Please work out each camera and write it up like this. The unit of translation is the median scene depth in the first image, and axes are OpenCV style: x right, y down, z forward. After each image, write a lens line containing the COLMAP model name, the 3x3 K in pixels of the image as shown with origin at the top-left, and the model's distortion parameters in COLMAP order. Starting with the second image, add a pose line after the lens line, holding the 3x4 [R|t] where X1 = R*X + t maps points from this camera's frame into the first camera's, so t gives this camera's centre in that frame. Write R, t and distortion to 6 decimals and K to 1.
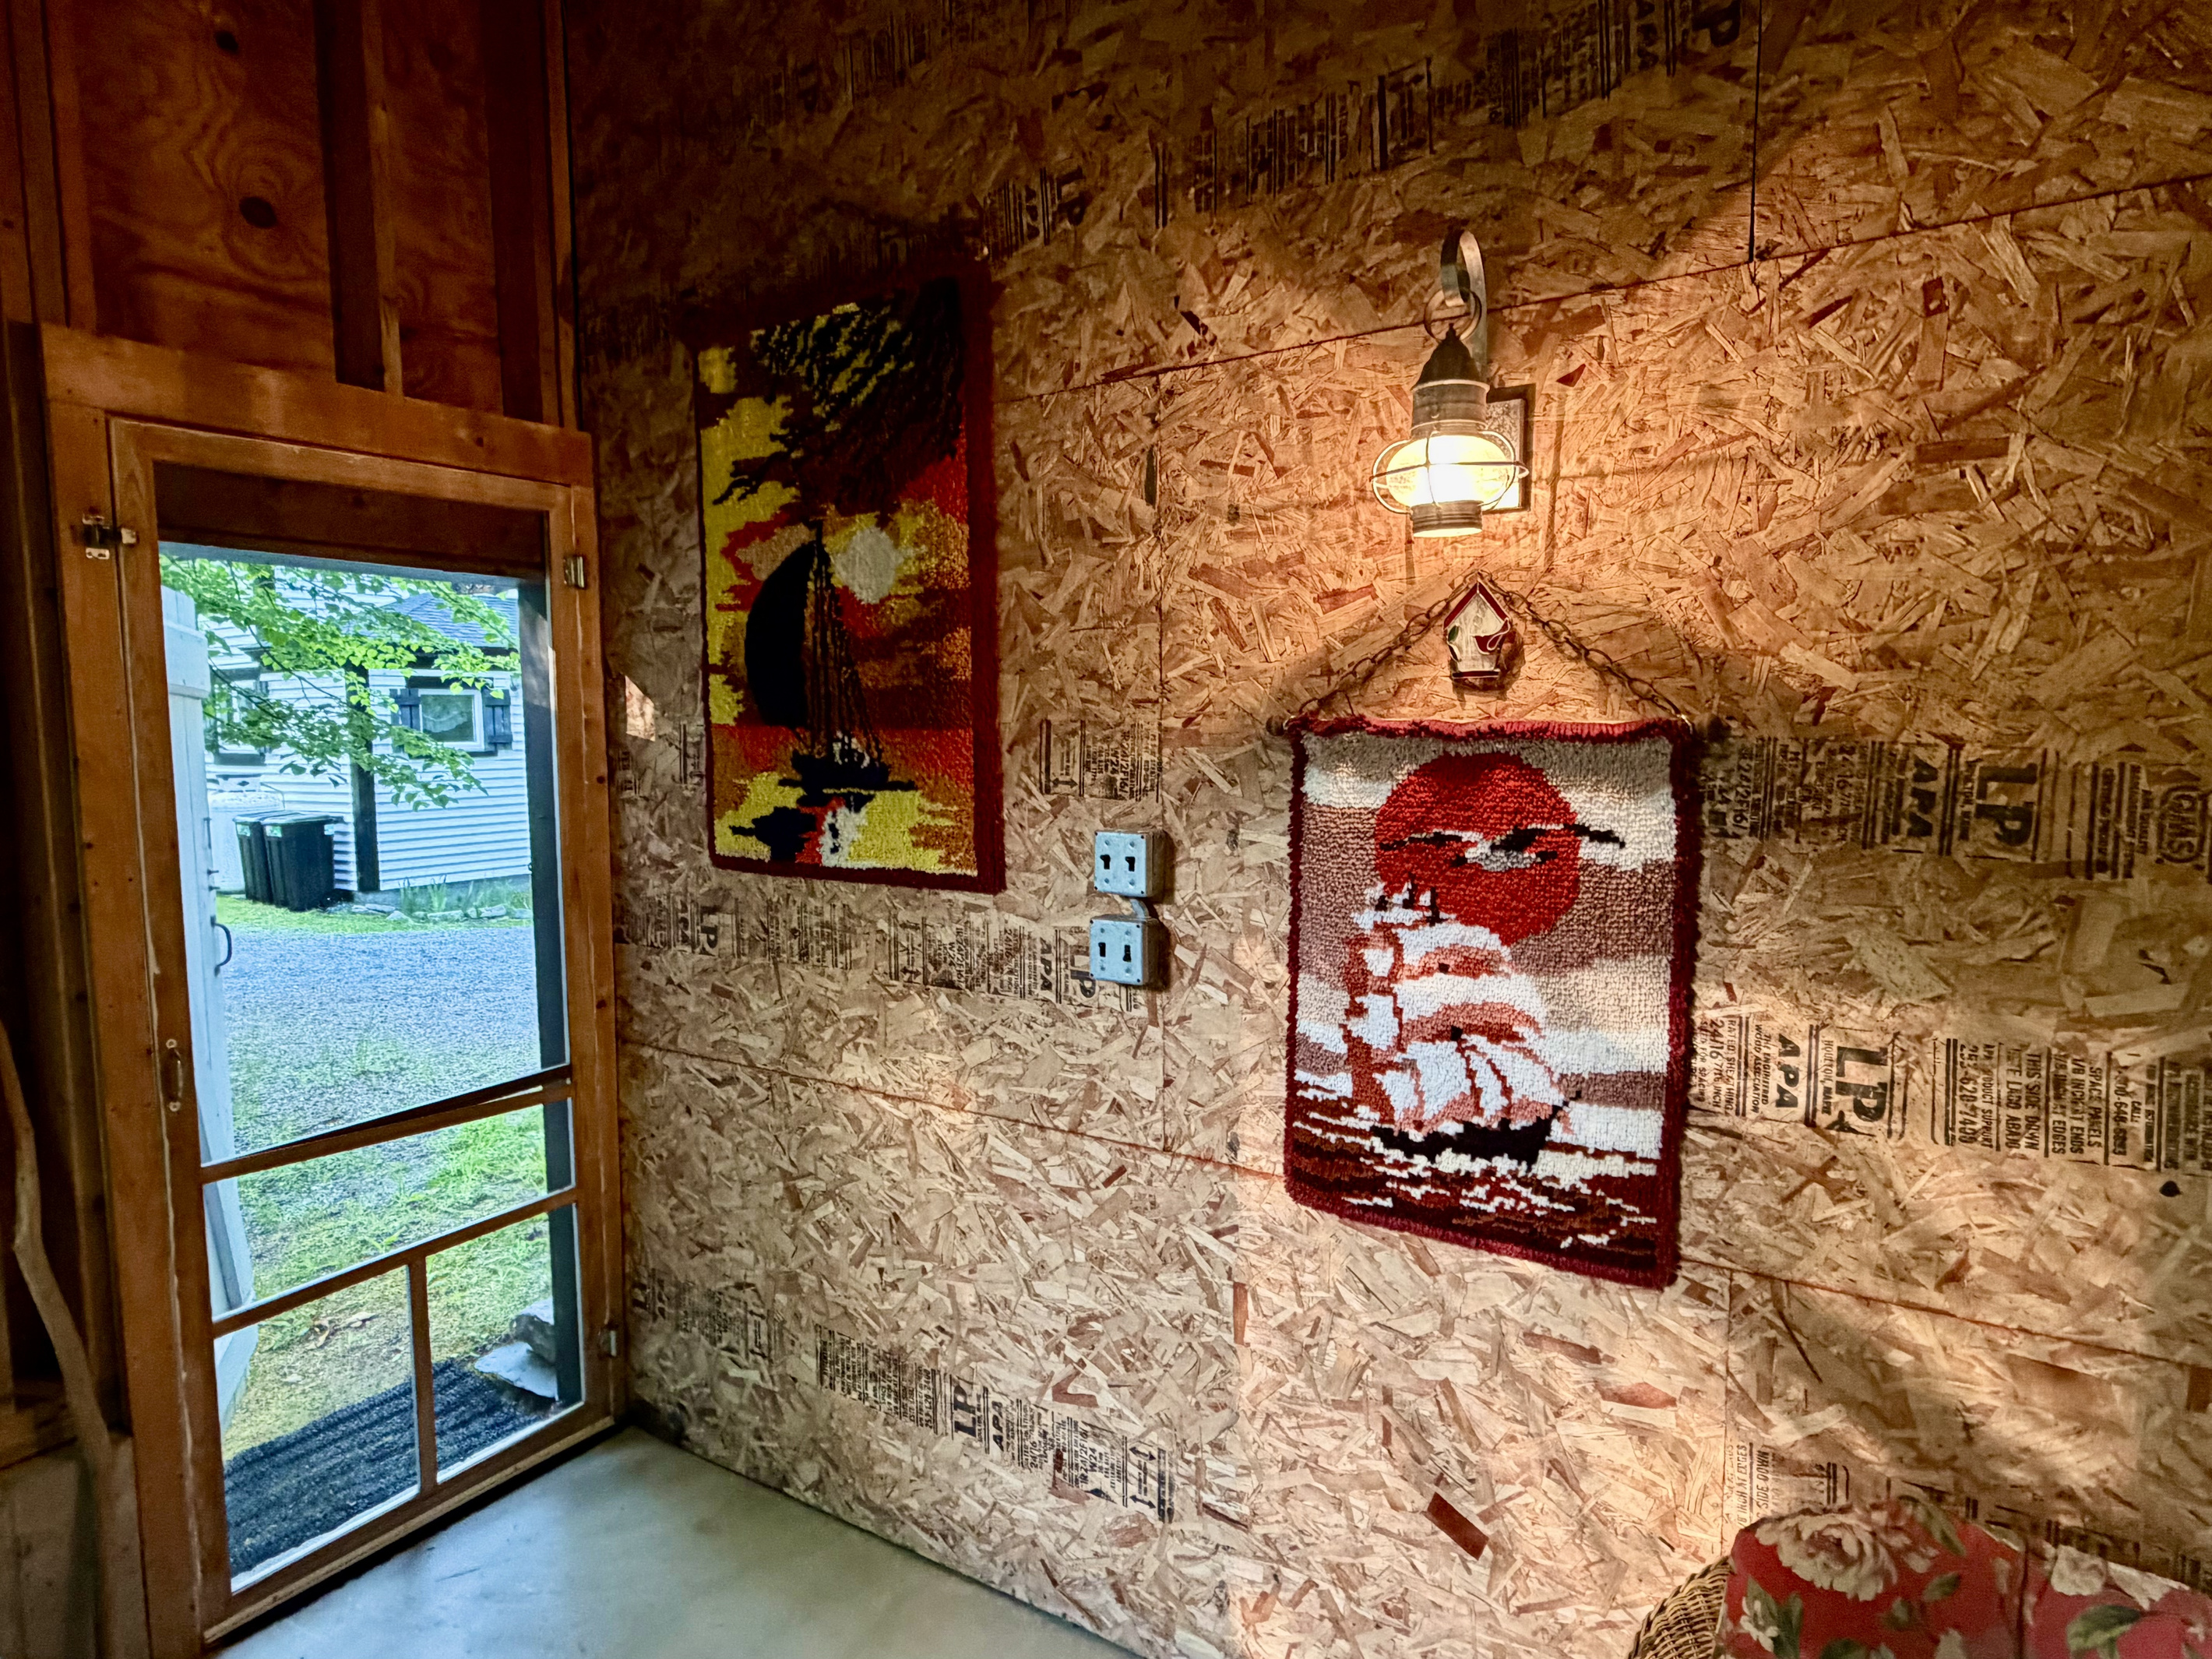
lens RADIAL K [[1271.8, 0, 1095.0], [0, 1271.8, 832.7], [0, 0, 1]] dist [0.004862, -0.000966]
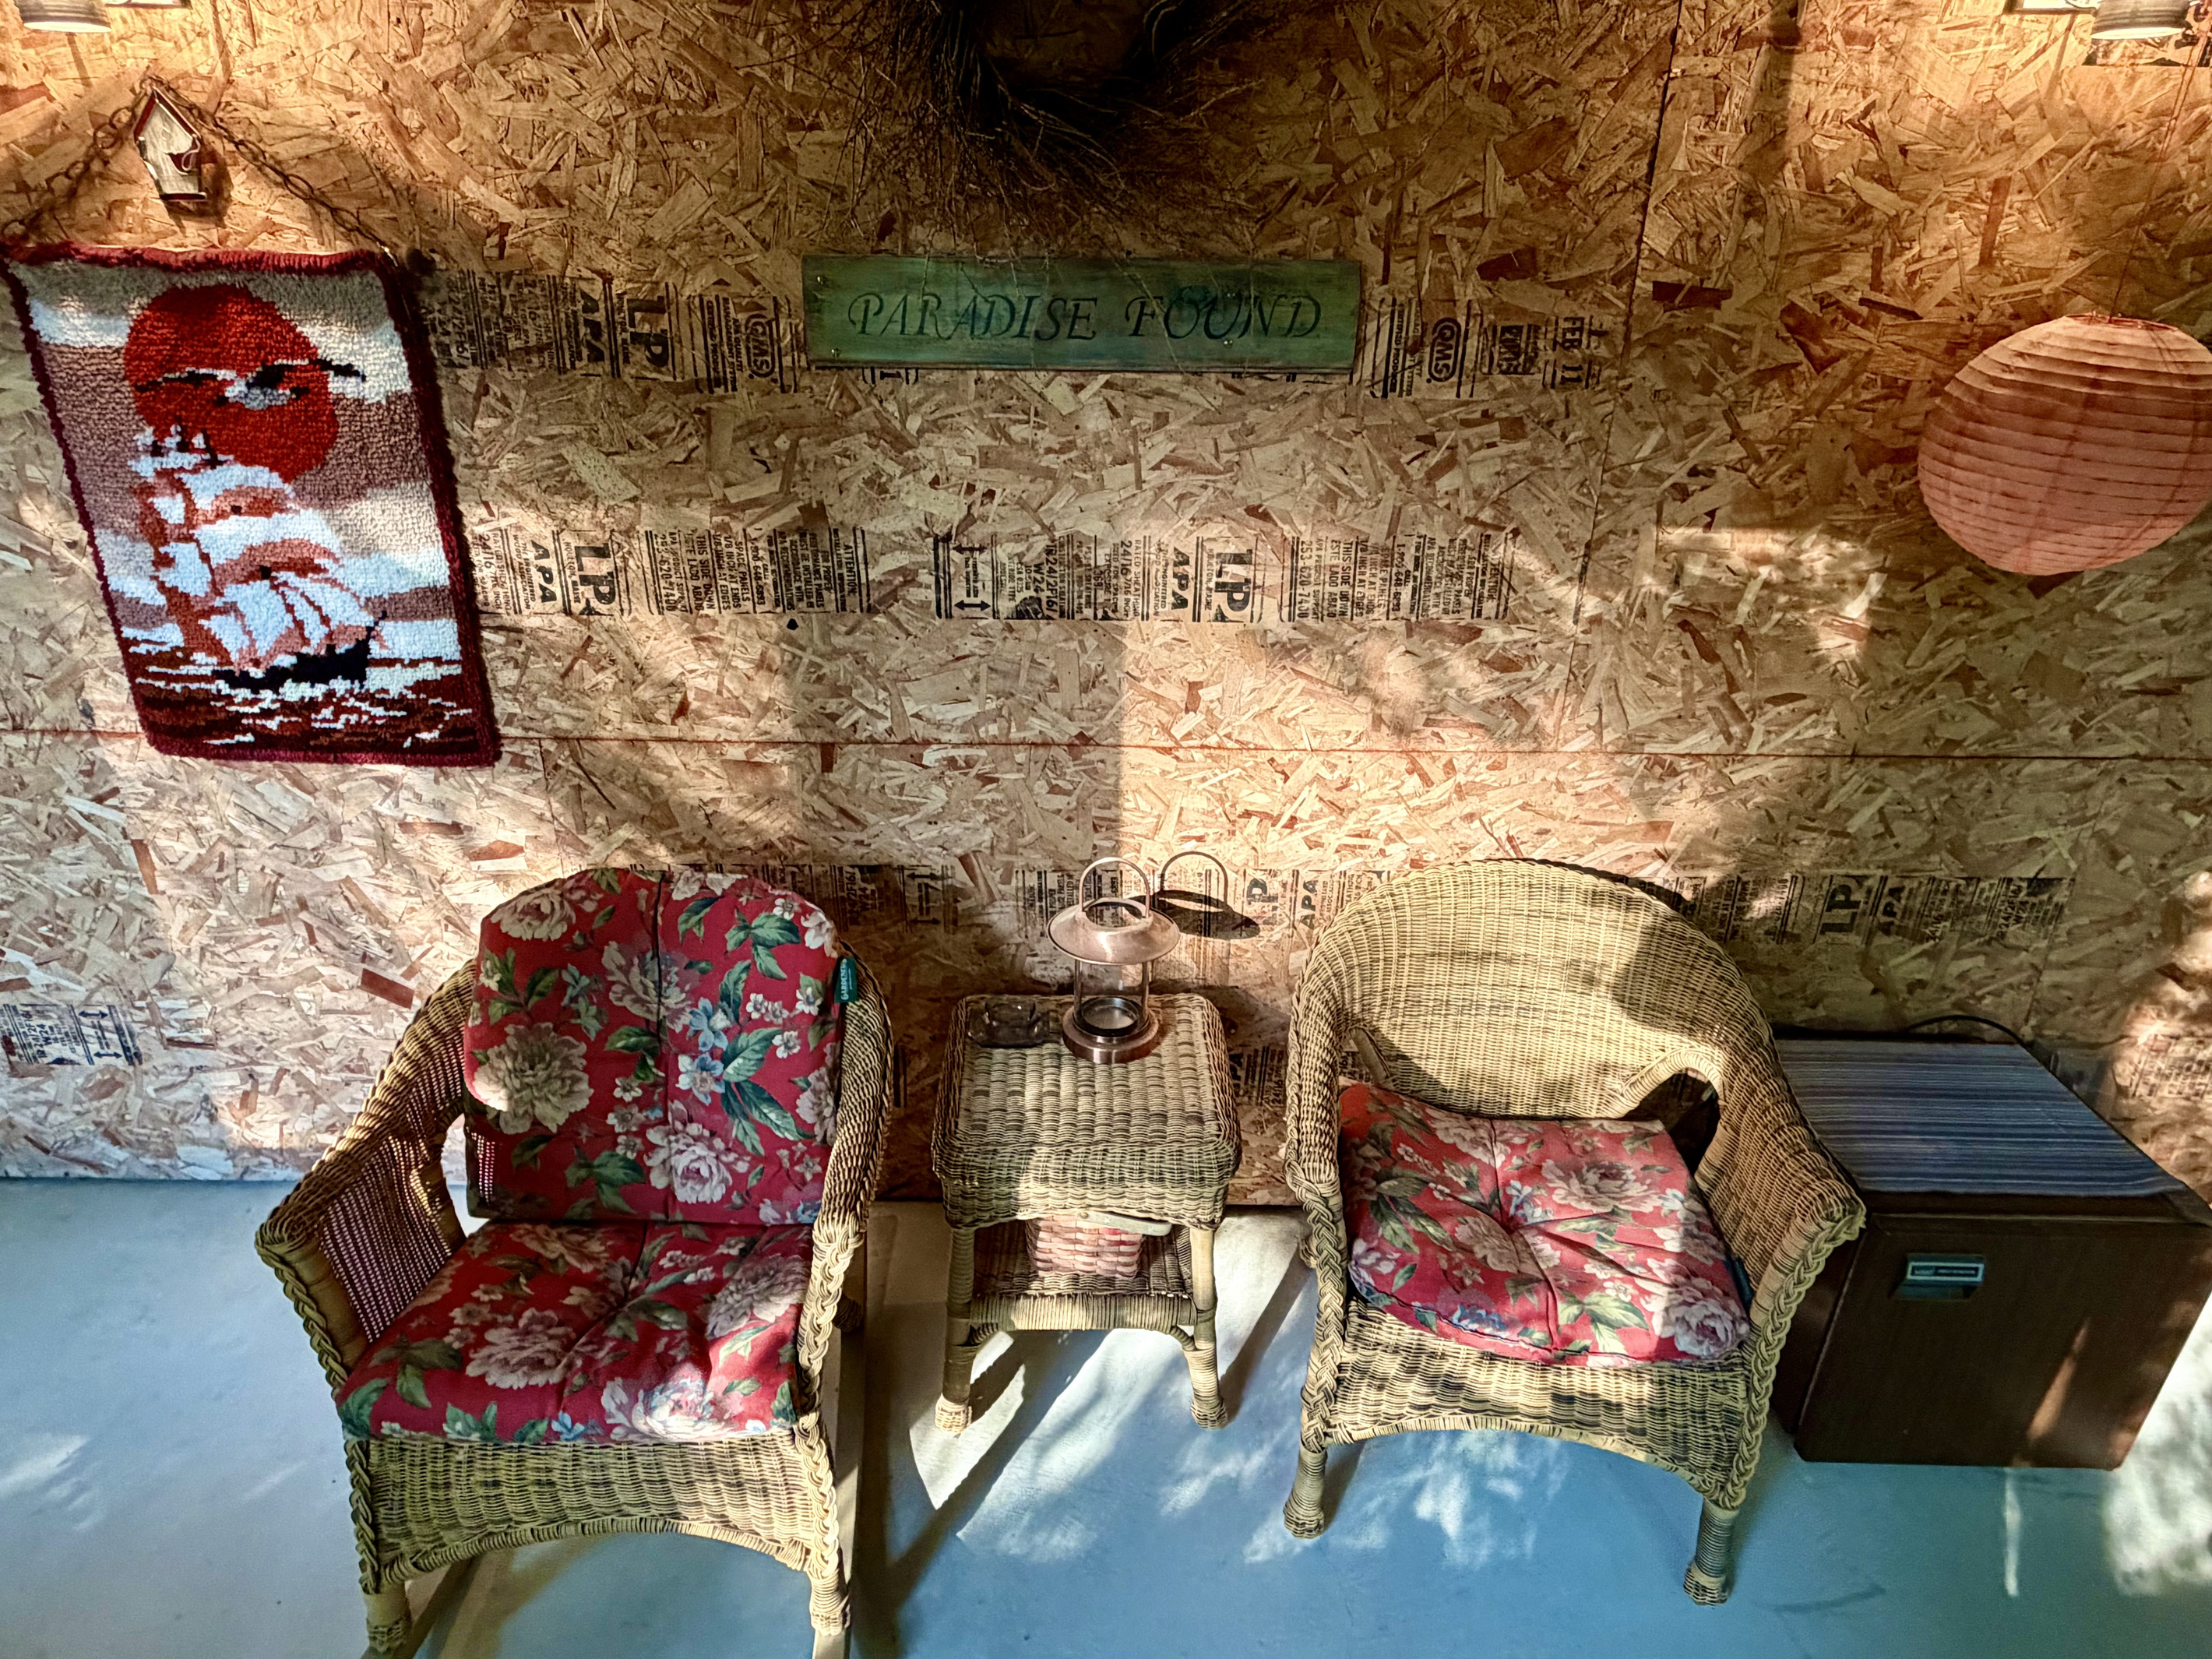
lens RADIAL K [[1271.8, 0, 1098.8], [0, 1271.8, 830.9], [0, 0, 1]] dist [0.004862, -0.000966]
pose [[0.845858, -0.208315, 0.491050, 0.317203], [0.032508, 0.939009, 0.342354, 0.019661], [-0.532417, -0.273619, 0.801040, -0.293560]]
